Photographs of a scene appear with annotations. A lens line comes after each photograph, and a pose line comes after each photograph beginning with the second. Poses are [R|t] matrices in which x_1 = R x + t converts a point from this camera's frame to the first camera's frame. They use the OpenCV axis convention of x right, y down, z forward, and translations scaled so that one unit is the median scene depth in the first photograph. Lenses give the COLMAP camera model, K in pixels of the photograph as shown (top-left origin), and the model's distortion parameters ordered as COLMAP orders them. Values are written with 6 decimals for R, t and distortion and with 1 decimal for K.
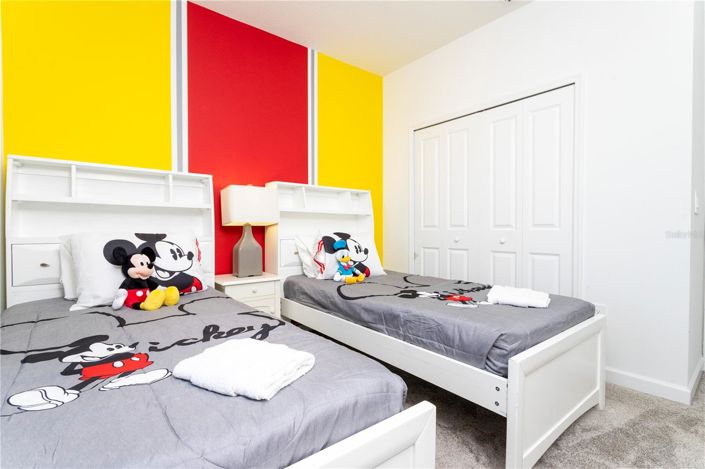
lens RADIAL K [[340.0, 0, 352.5], [0, 340.0, 234.5], [0, 0, 1]] dist [-0.003951, -0.000349]
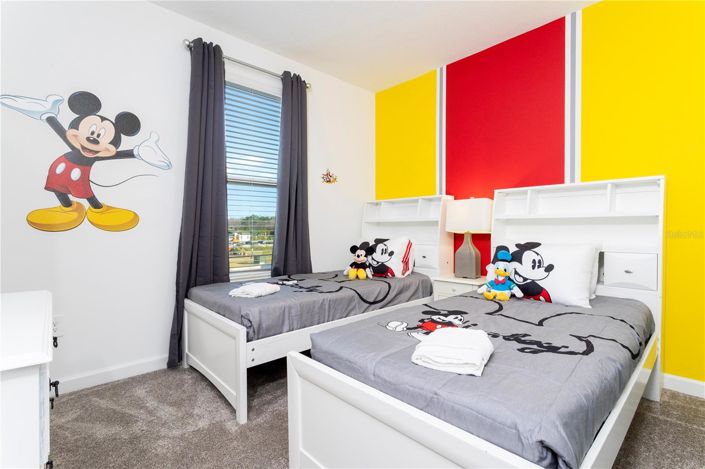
lens RADIAL K [[334.7, 0, 352.5], [0, 334.7, 234.5], [0, 0, 1]] dist [0.011911, -0.000768]
pose [[0.004419, -0.003523, -0.999984, 0.764282], [-0.042201, 0.999102, -0.003707, -0.002727], [0.999099, 0.042217, 0.004266, 0.576721]]
